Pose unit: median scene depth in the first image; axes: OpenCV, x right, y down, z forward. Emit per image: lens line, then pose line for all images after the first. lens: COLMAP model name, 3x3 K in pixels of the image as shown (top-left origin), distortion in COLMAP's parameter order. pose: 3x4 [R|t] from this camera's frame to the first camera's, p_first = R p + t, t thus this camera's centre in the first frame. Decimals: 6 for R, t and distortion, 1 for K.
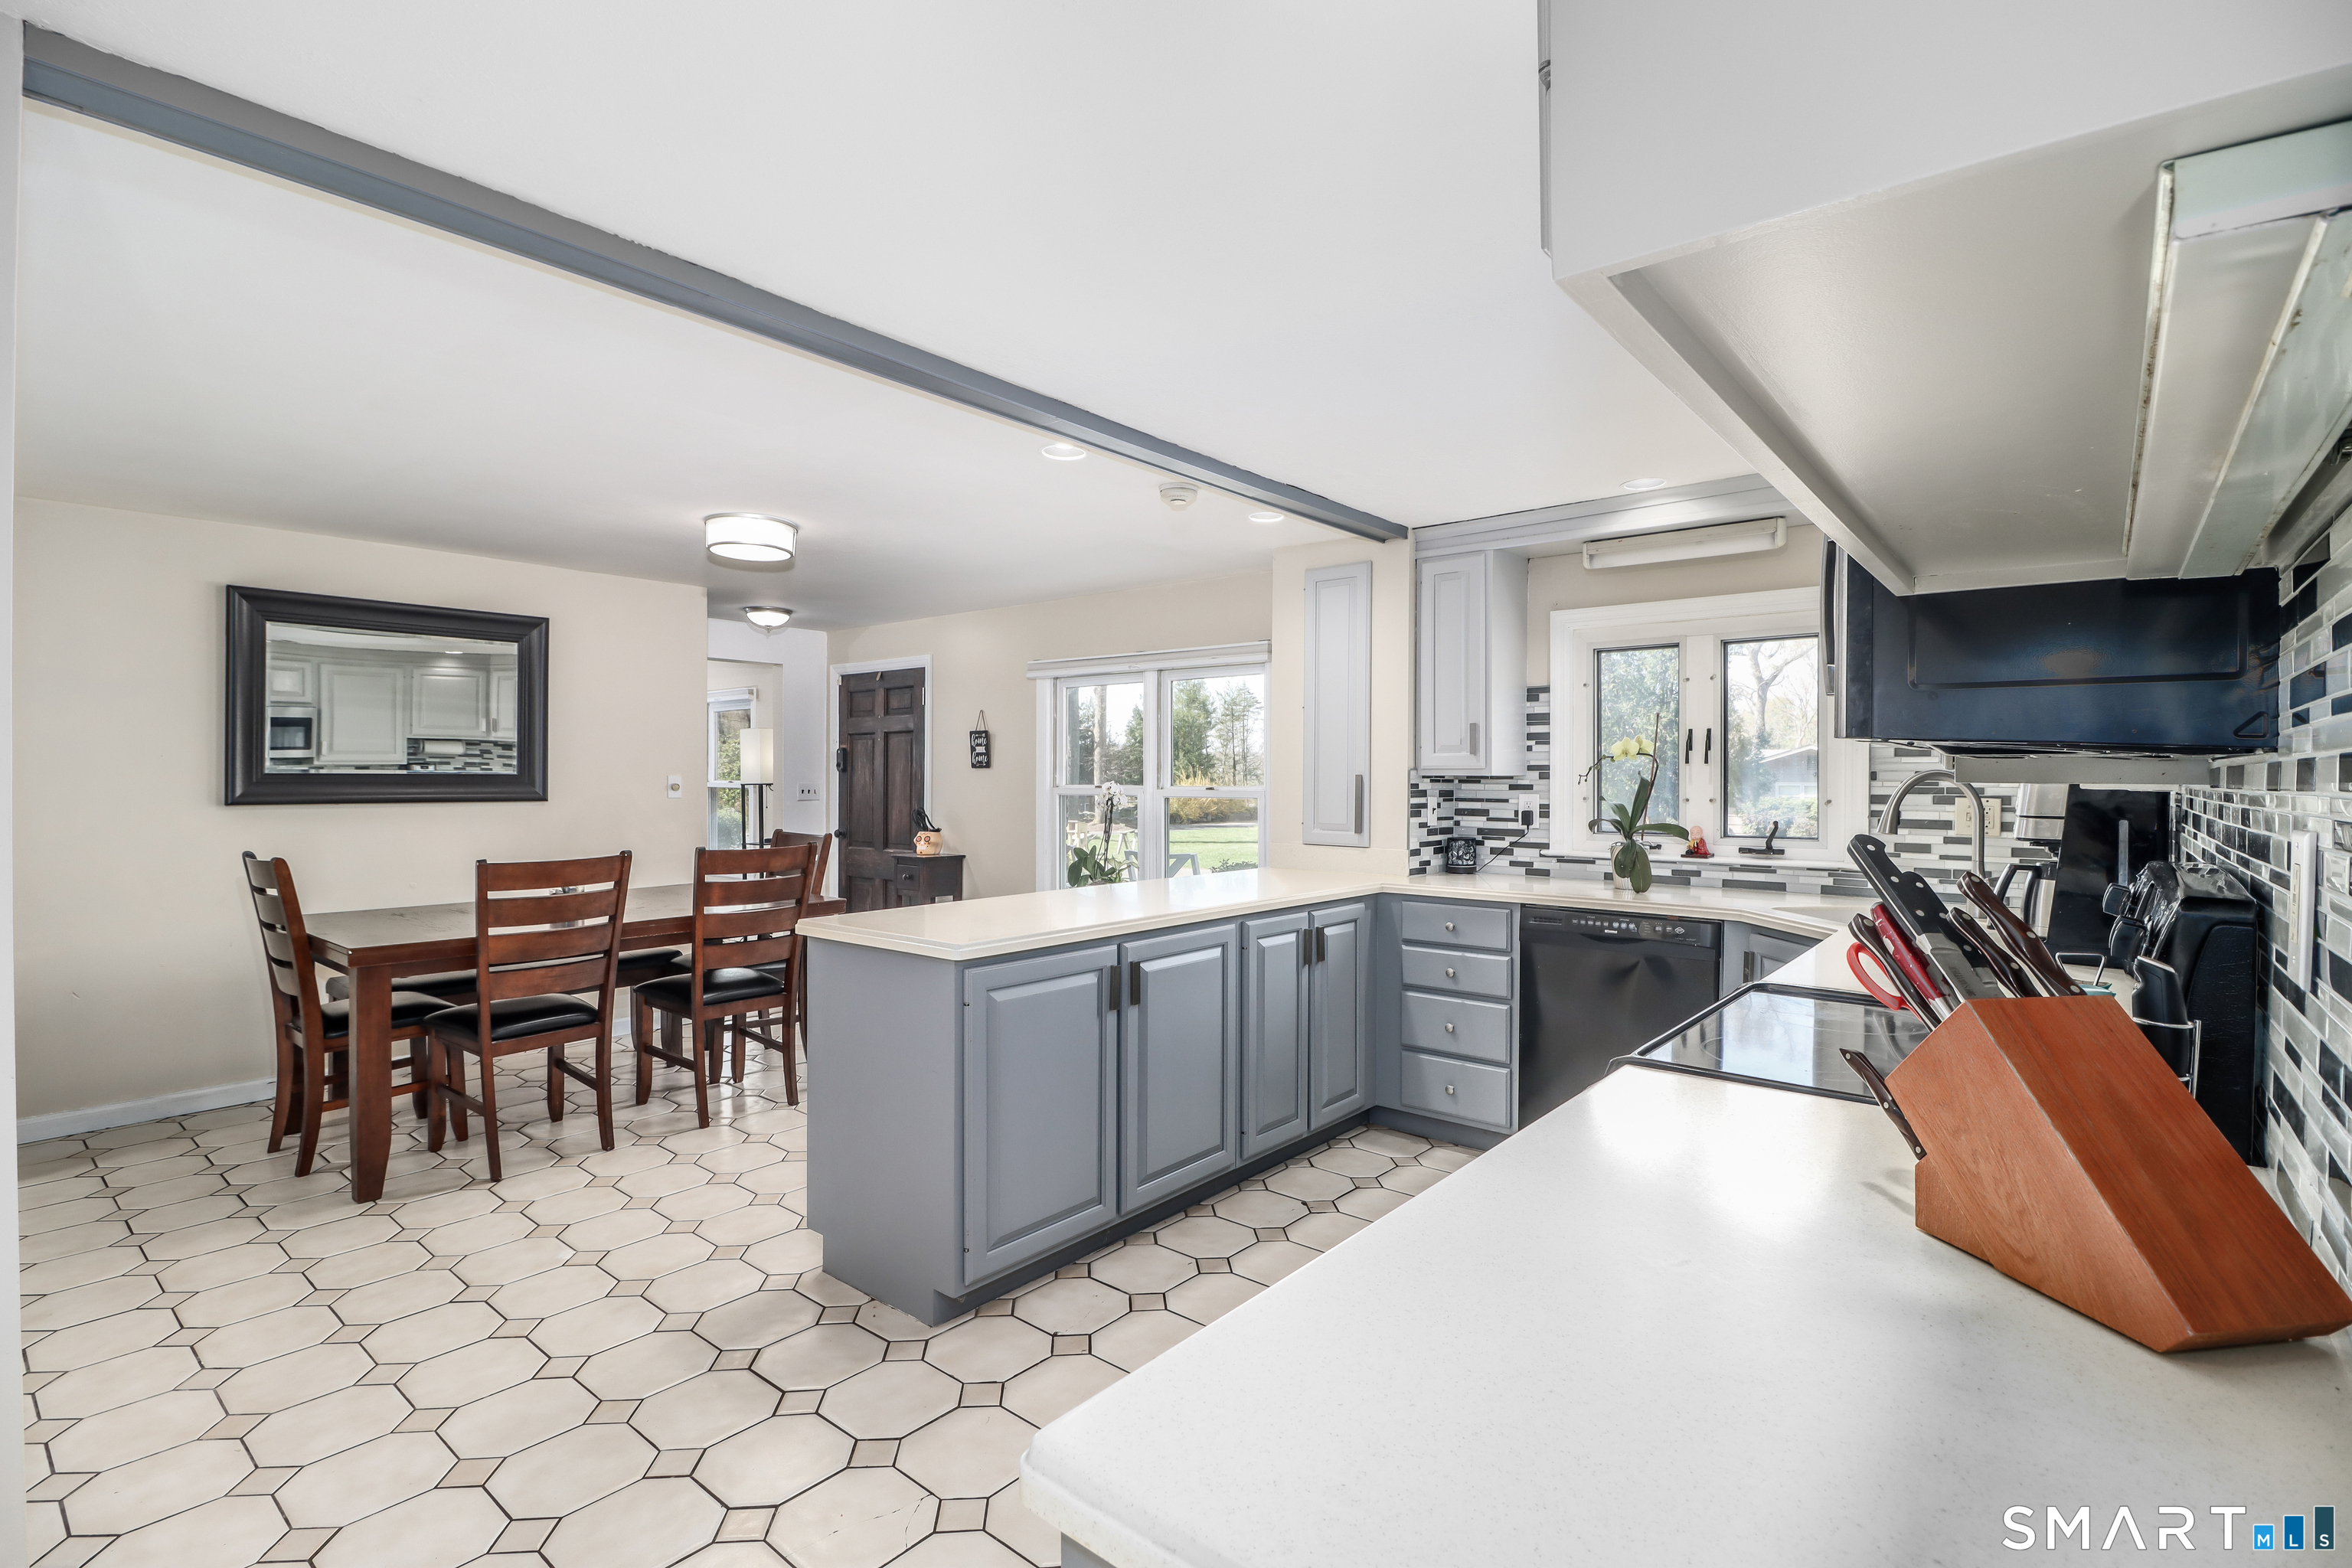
lens RADIAL K [[1086.3, 0, 1178.6], [0, 1086.3, 780.4], [0, 0, 1]] dist [-0.008330, -0.005529]
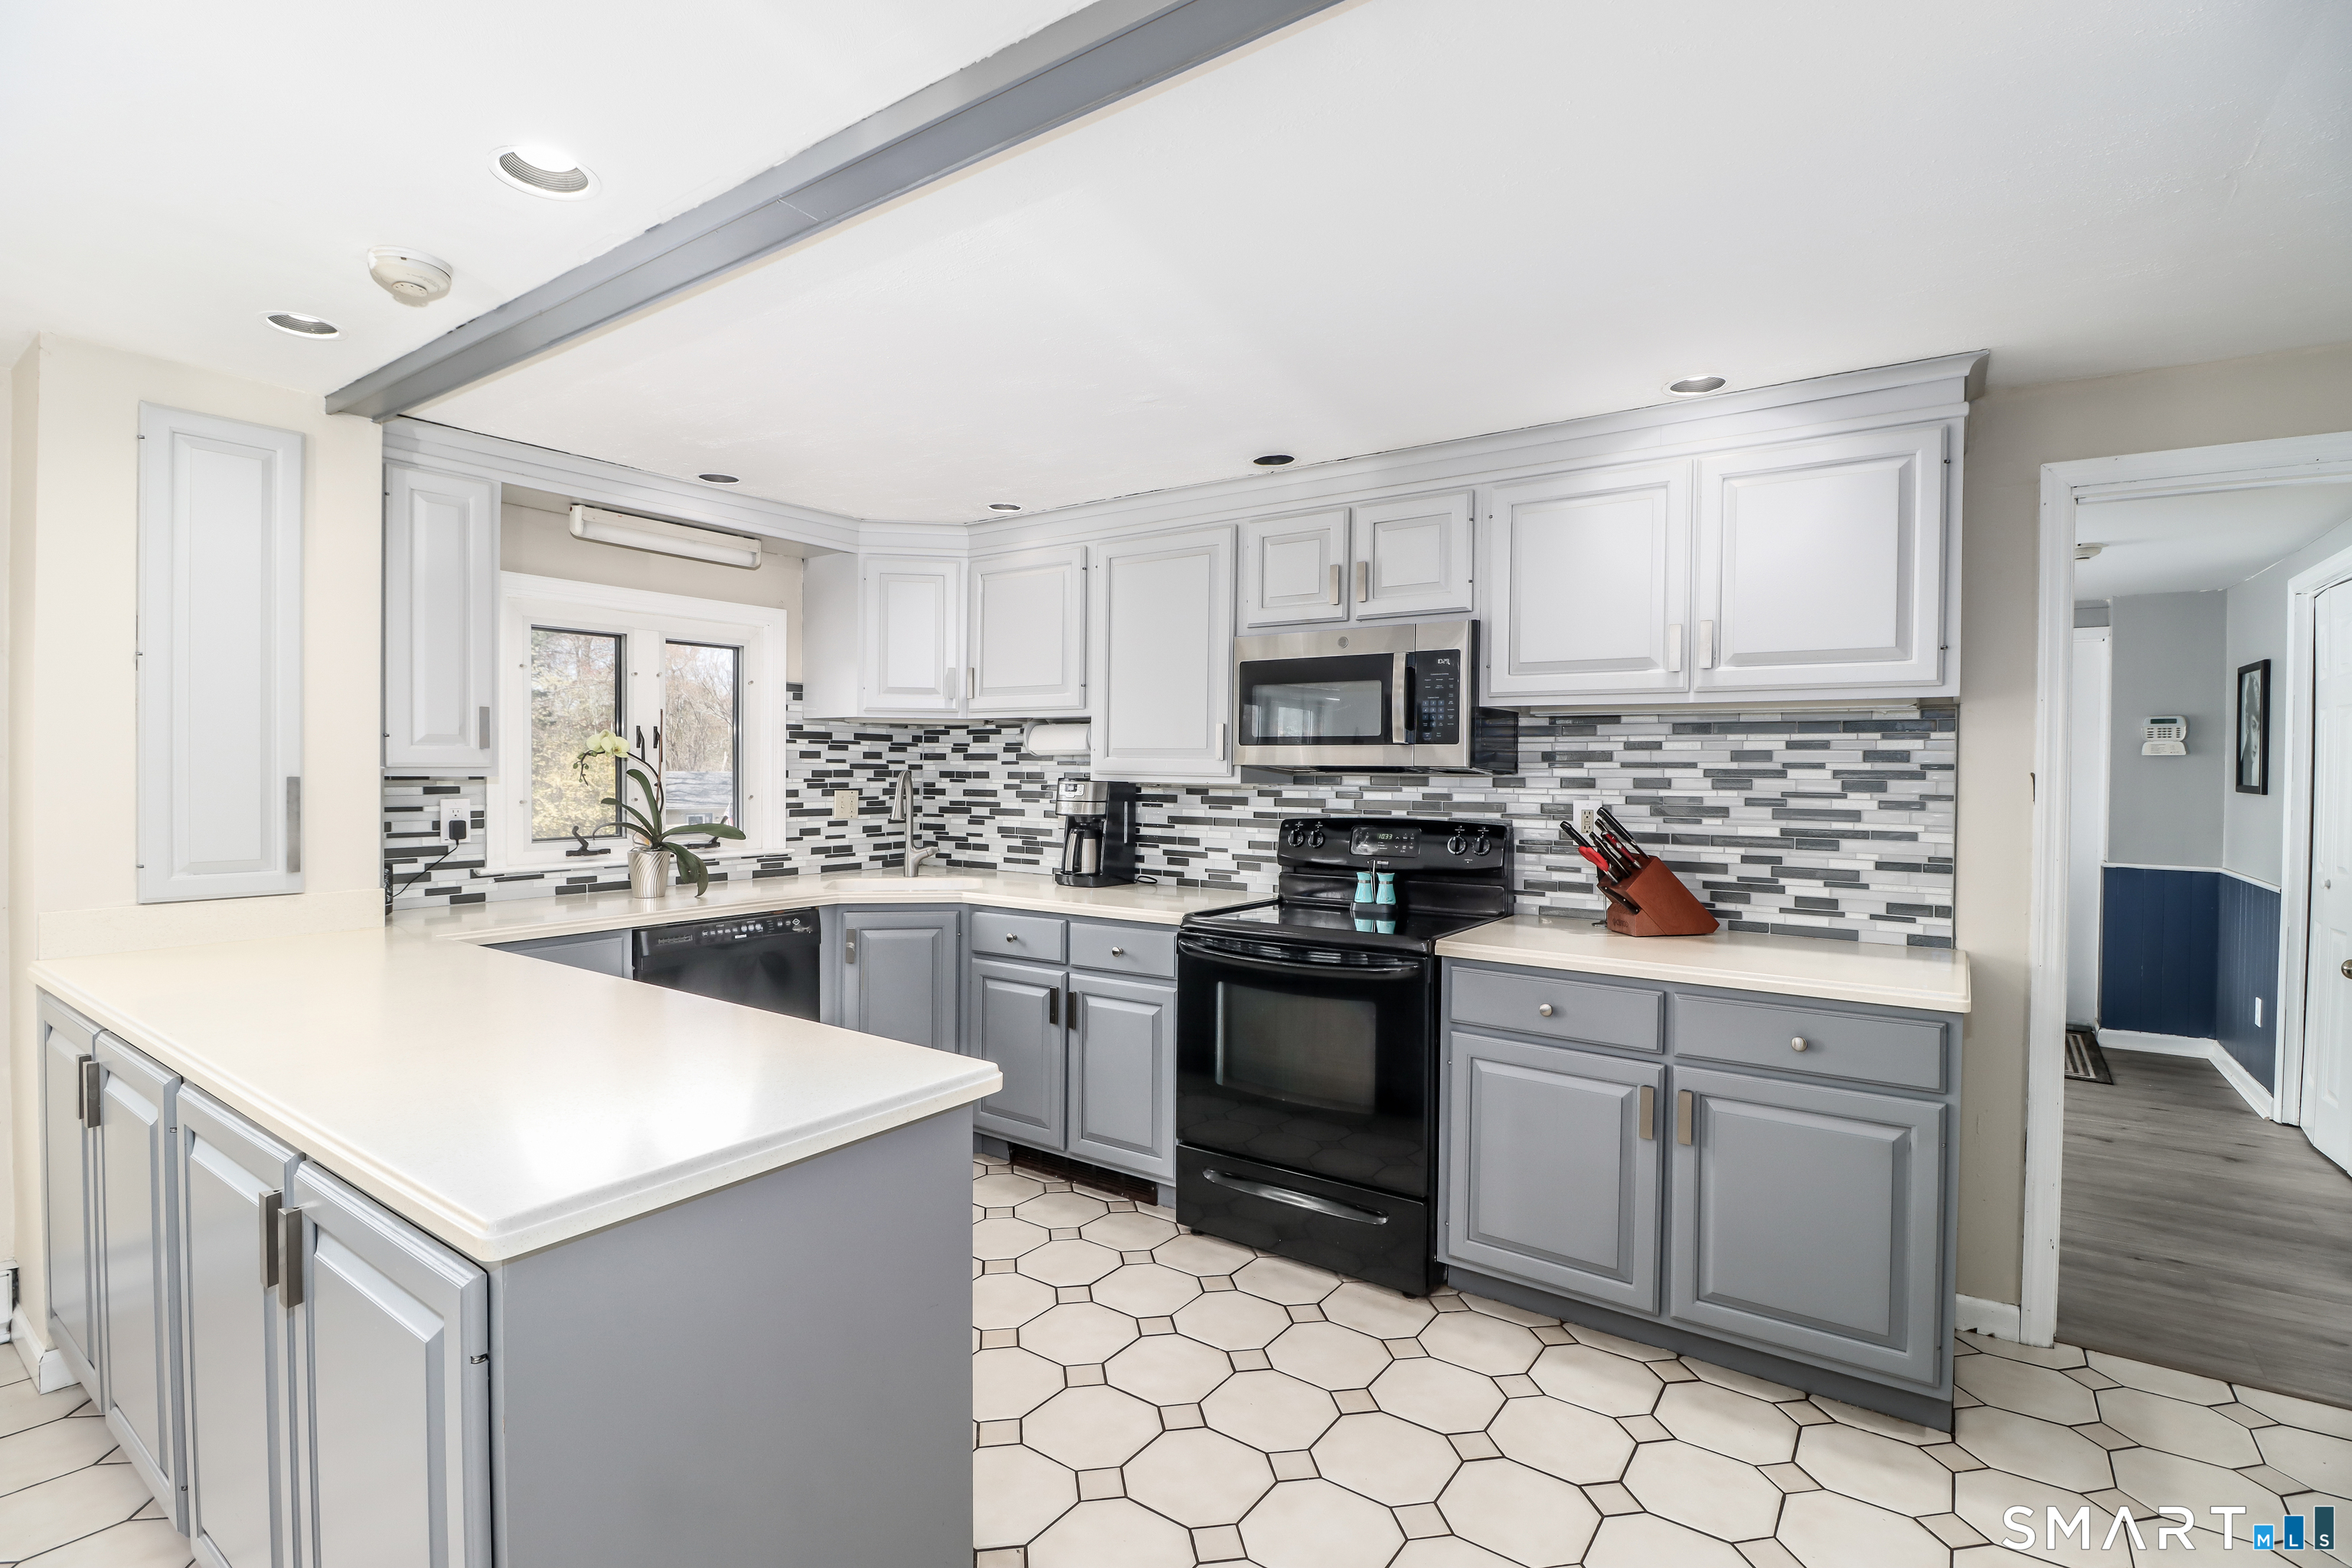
lens RADIAL K [[1086.3, 0, 1175.1], [0, 1086.3, 780.1], [0, 0, 1]] dist [-0.008330, -0.005529]
pose [[-0.074480, -0.014135, 0.997122, -0.481631], [-0.000648, 0.999900, 0.014126, -0.011914], [-0.997222, 0.000406, -0.074481, 0.552971]]
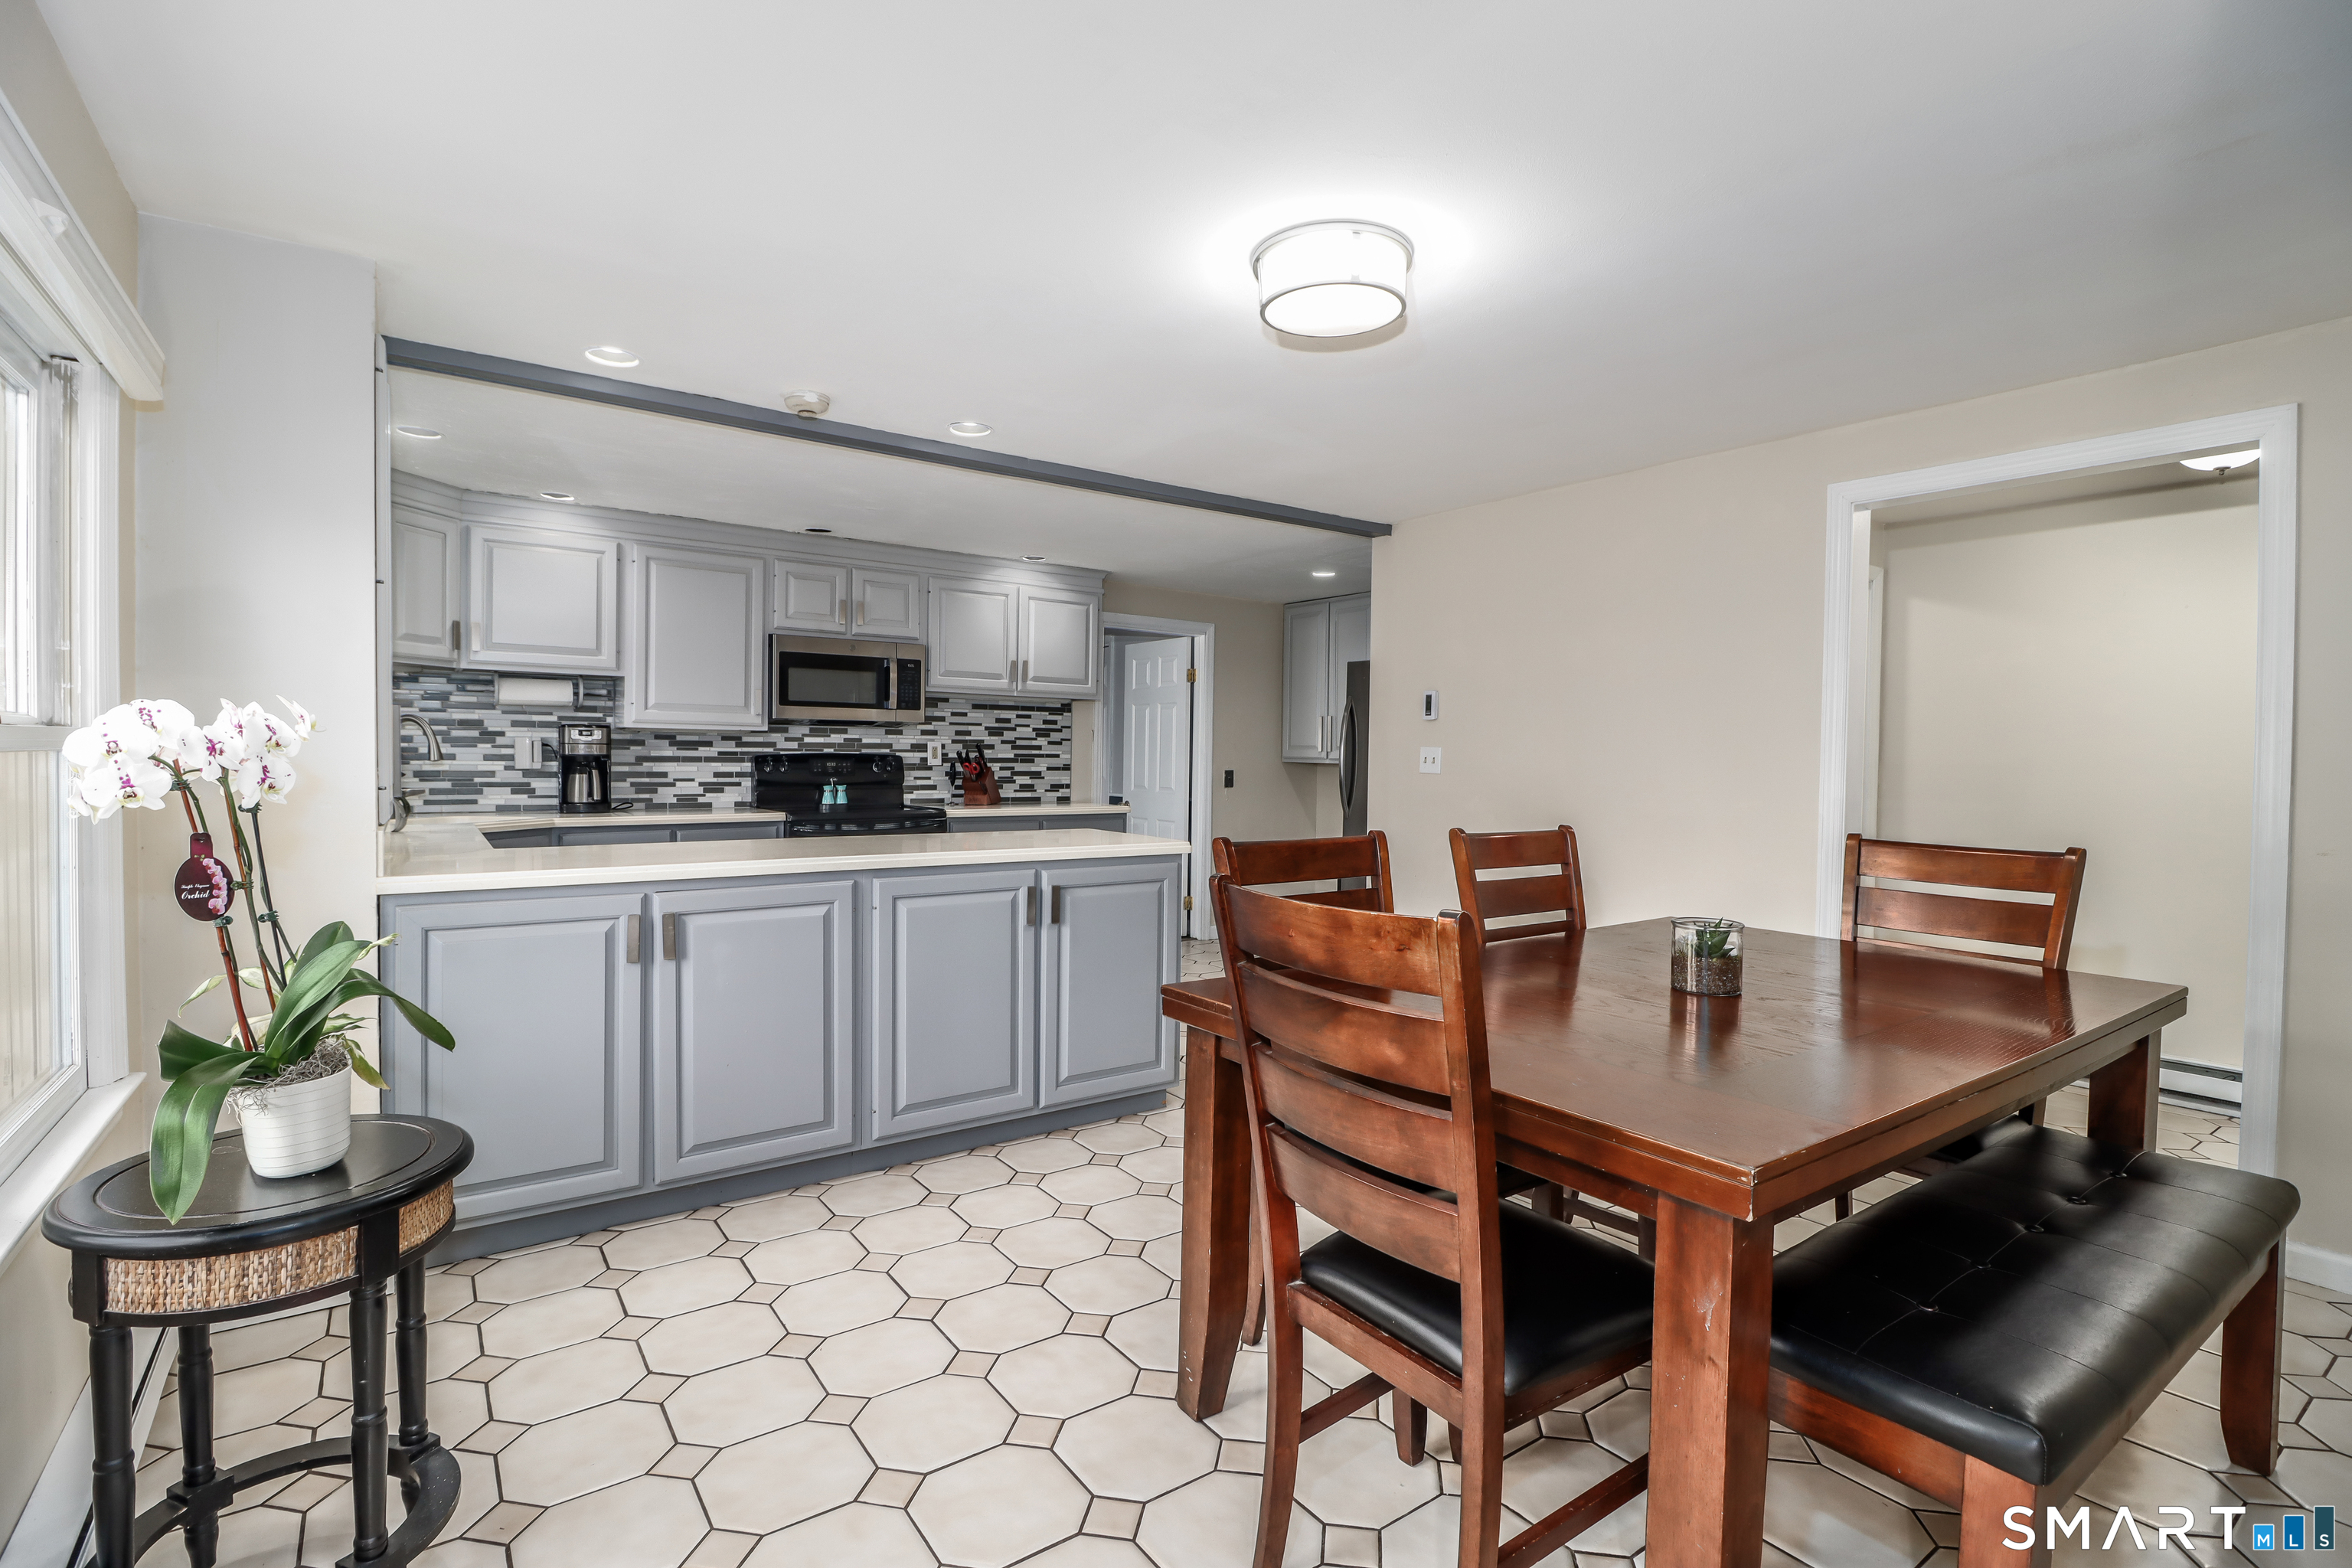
lens RADIAL K [[1086.3, 0, 1190.6], [0, 1086.3, 775.0], [0, 0, 1]] dist [-0.008330, -0.005529]
pose [[-0.966663, -0.019745, 0.255289, -0.456863], [-0.013115, 0.999532, 0.027646, 0.009662], [-0.255716, 0.023376, -0.966469, 1.409259]]
